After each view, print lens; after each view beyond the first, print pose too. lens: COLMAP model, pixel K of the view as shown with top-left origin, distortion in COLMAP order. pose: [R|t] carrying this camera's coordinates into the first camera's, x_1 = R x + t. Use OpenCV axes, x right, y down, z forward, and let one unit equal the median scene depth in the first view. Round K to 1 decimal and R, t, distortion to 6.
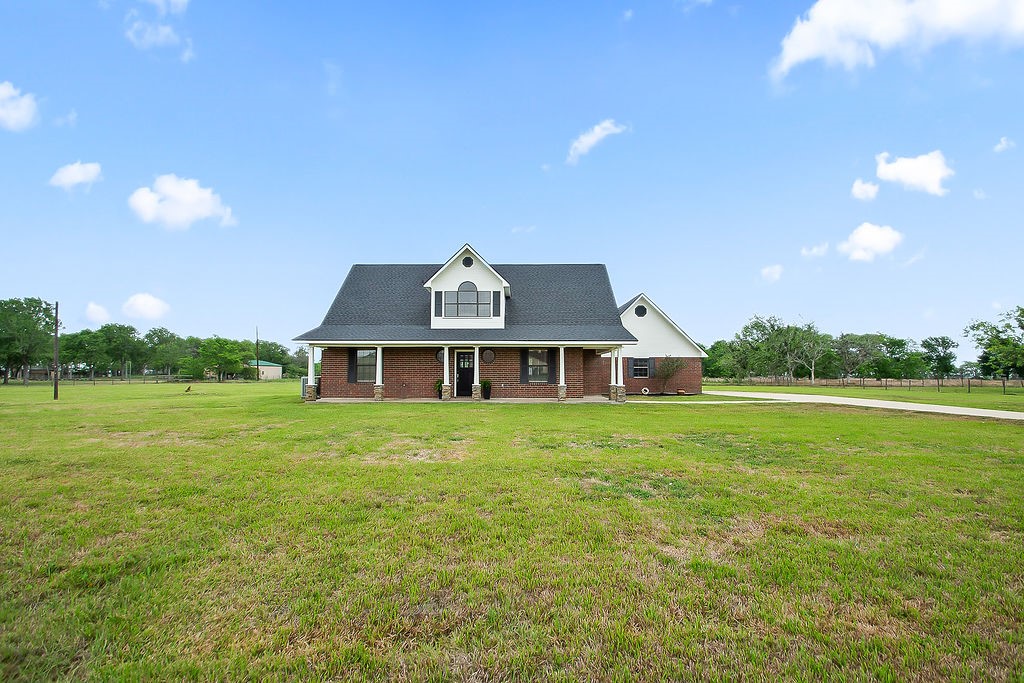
lens RADIAL K [[452.4, 0, 501.7], [0, 452.4, 348.4], [0, 0, 1]] dist [0.025596, -0.015603]
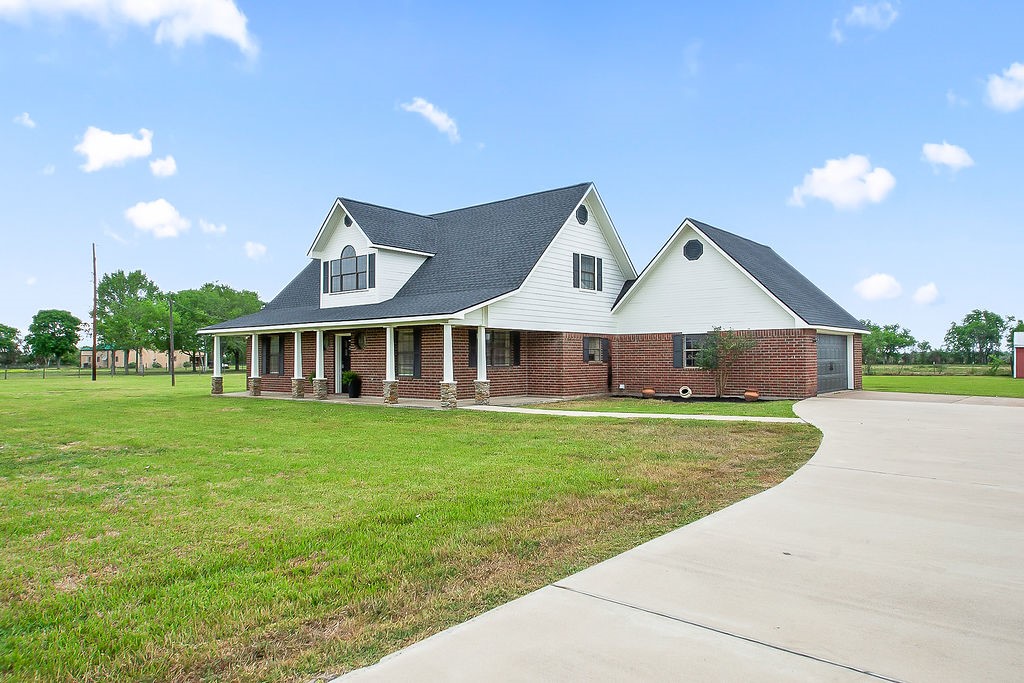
lens RADIAL K [[671.3, 0, 508.0], [0, 671.3, 353.6], [0, 0, 1]] dist [-0.024365, 0.006750]
pose [[0.776059, -0.008231, -0.630607, 0.856631], [0.044223, 0.998164, 0.041394, 0.001980], [0.629108, -0.060011, 0.774998, 0.274790]]
